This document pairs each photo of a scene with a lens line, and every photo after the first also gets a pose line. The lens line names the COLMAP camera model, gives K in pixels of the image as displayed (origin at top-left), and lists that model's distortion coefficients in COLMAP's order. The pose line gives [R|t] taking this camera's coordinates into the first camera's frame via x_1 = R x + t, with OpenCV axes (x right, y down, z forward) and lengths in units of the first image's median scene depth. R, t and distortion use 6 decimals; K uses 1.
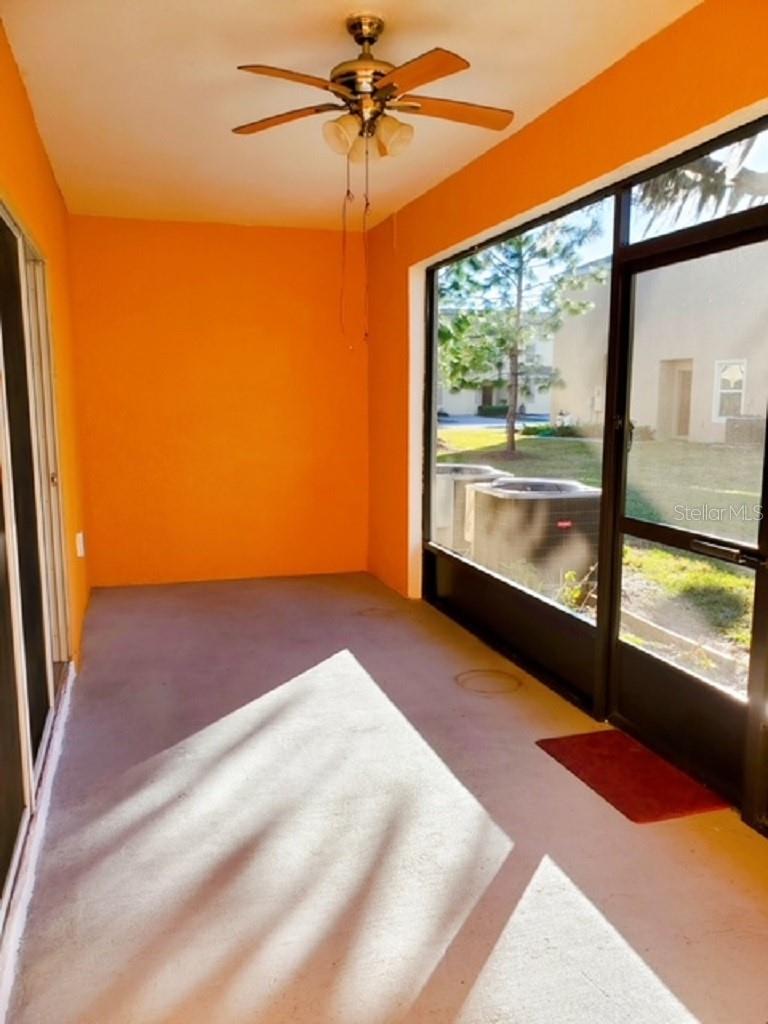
lens RADIAL K [[801.4, 0, 374.9], [0, 801.4, 523.7], [0, 0, 1]] dist [0.057971, -0.100258]
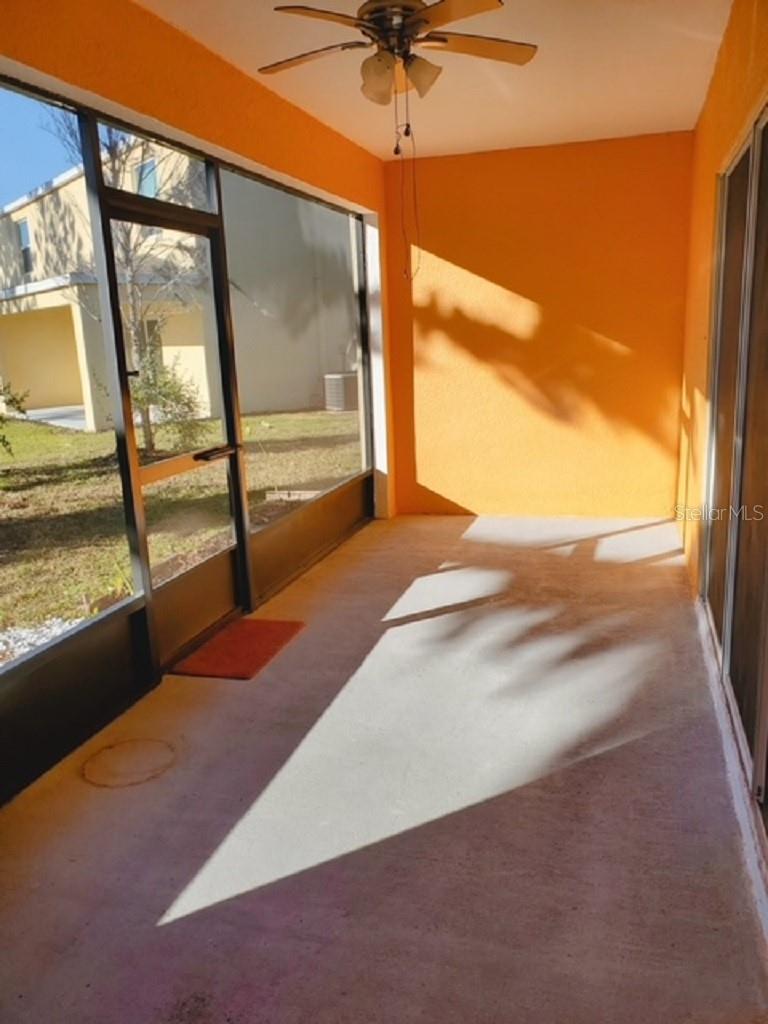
lens RADIAL K [[801.4, 0, 374.9], [0, 801.4, 523.7], [0, 0, 1]] dist [0.057971, -0.100258]
pose [[-0.831717, -0.099260, 0.546255, -0.478821], [0.123650, 0.926061, 0.356542, -0.263627], [-0.541255, 0.364087, -0.757947, 1.600878]]
